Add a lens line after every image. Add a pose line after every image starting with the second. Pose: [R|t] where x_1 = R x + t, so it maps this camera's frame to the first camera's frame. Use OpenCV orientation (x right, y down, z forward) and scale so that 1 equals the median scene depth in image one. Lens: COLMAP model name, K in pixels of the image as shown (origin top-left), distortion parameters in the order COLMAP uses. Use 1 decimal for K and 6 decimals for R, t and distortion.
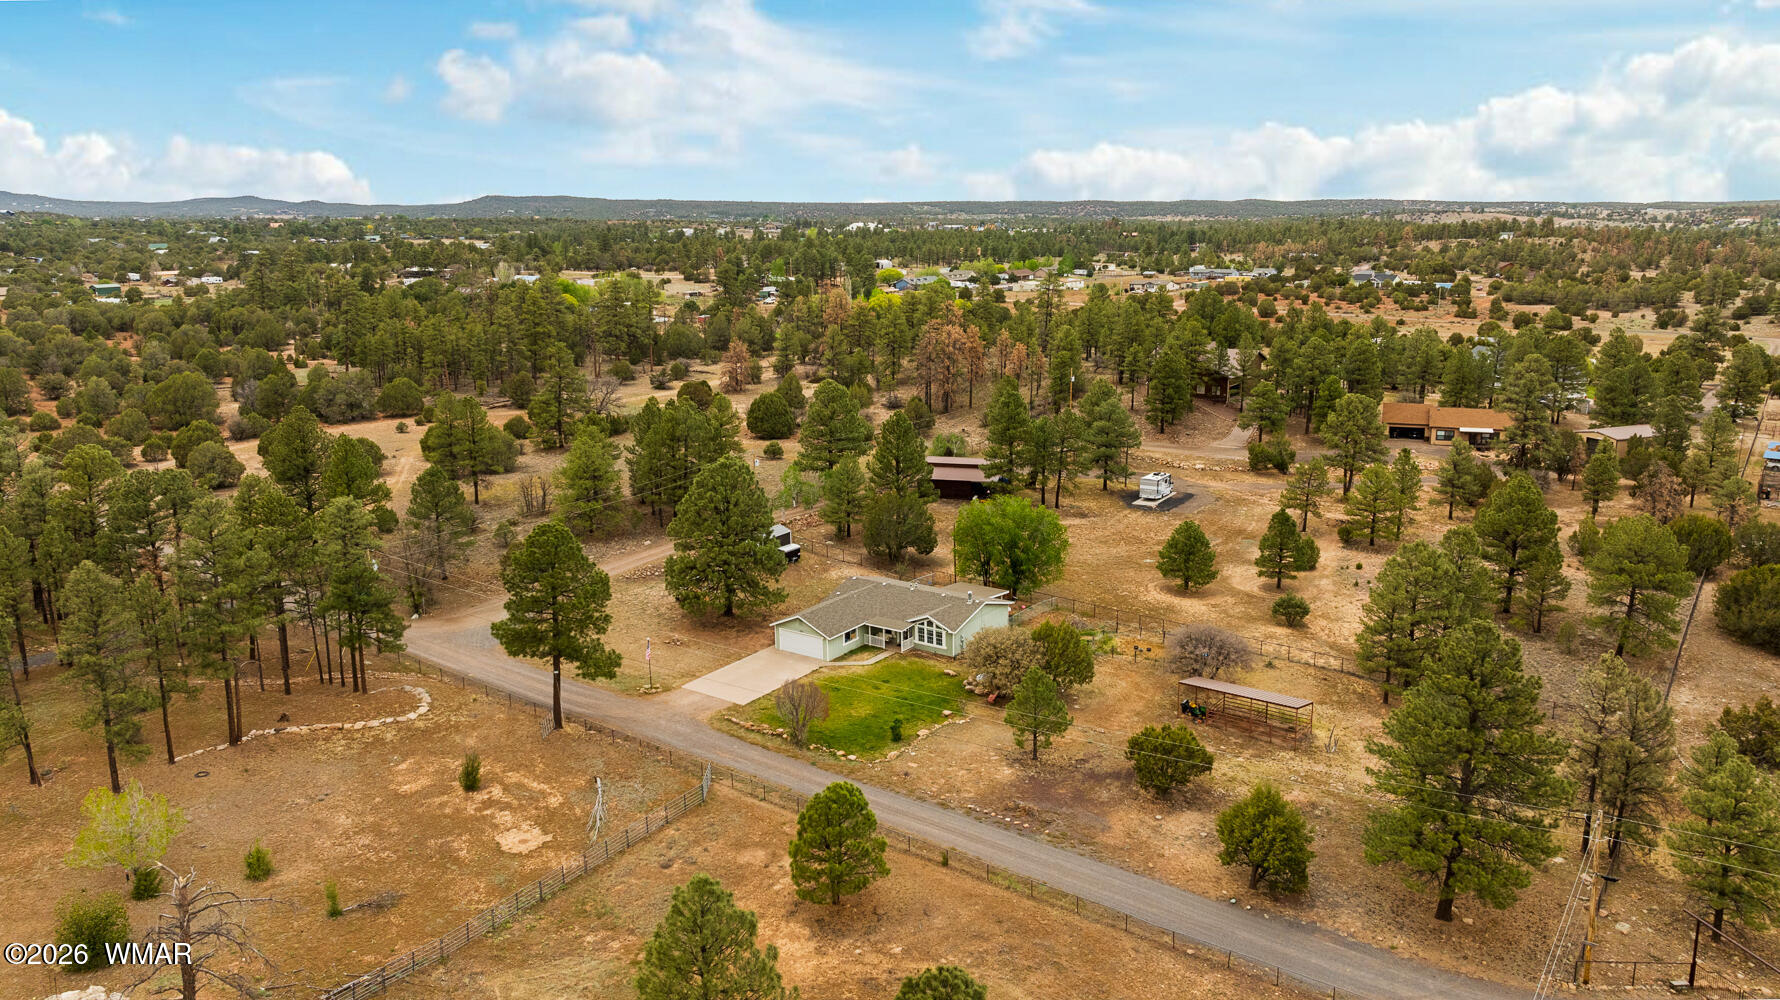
lens RADIAL K [[1279.6, 0, 890.0], [0, 1279.6, 500.0], [0, 0, 1]] dist [0.007216, 0.000353]
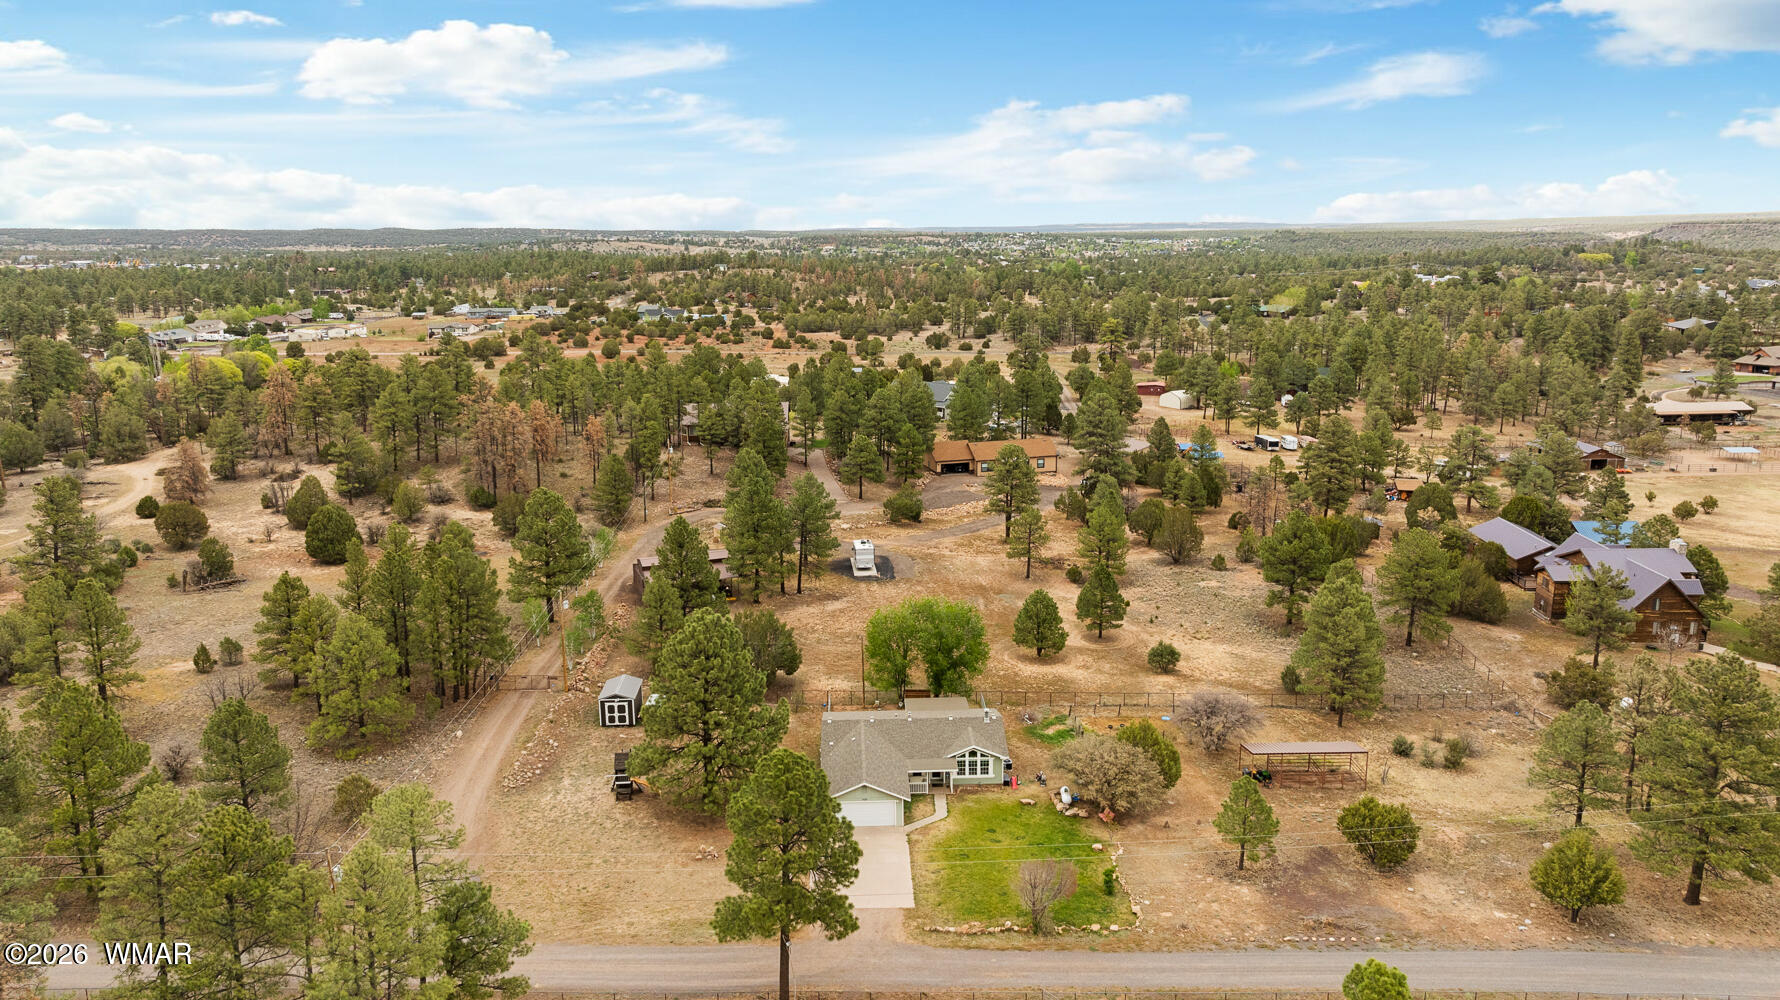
lens RADIAL K [[1267.1, 0, 890.0], [0, 1267.1, 500.0], [0, 0, 1]] dist [-0.001989, 0.005259]
pose [[0.796666, -0.126155, 0.591107, -0.525337], [0.136654, 0.990246, 0.027165, -0.114834], [-0.588769, 0.059135, 0.806135, 0.295458]]
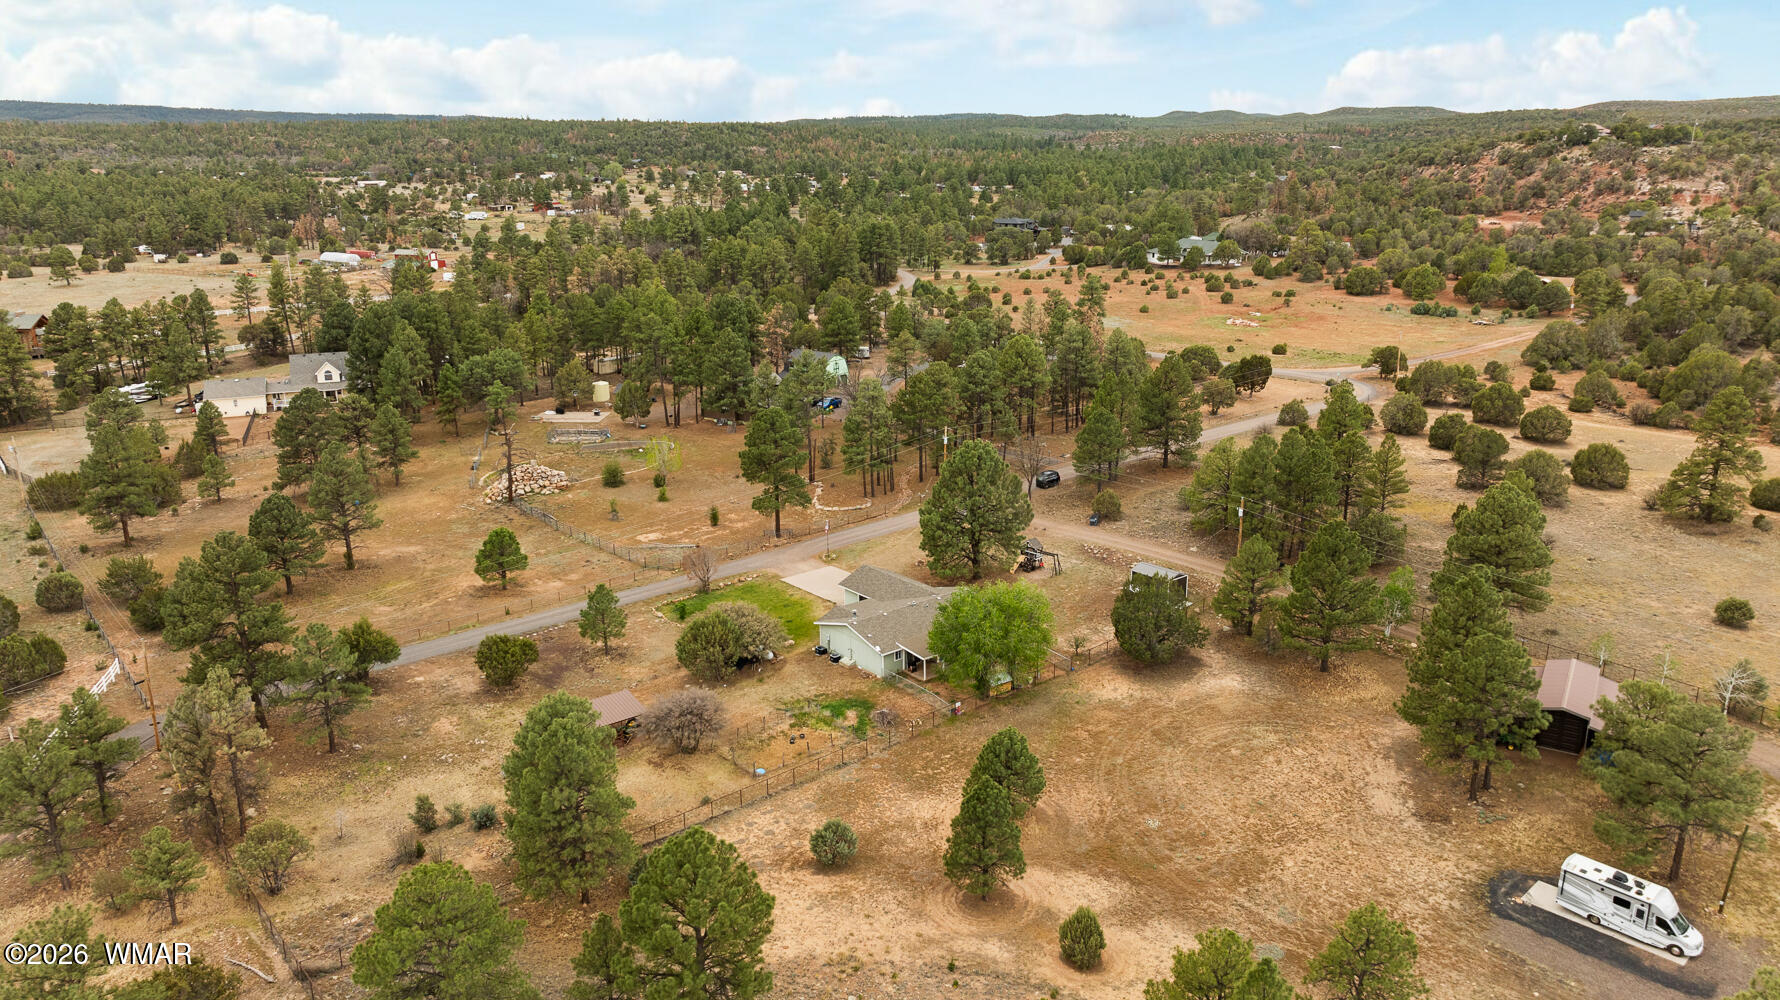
lens RADIAL K [[1267.1, 0, 890.0], [0, 1267.1, 500.0], [0, 0, 1]] dist [-0.001989, 0.005259]
pose [[-0.259836, 0.276754, -0.925145, 0.978003], [-0.211456, 0.918492, 0.334153, -0.357429], [0.942216, 0.282452, -0.180136, 1.200579]]
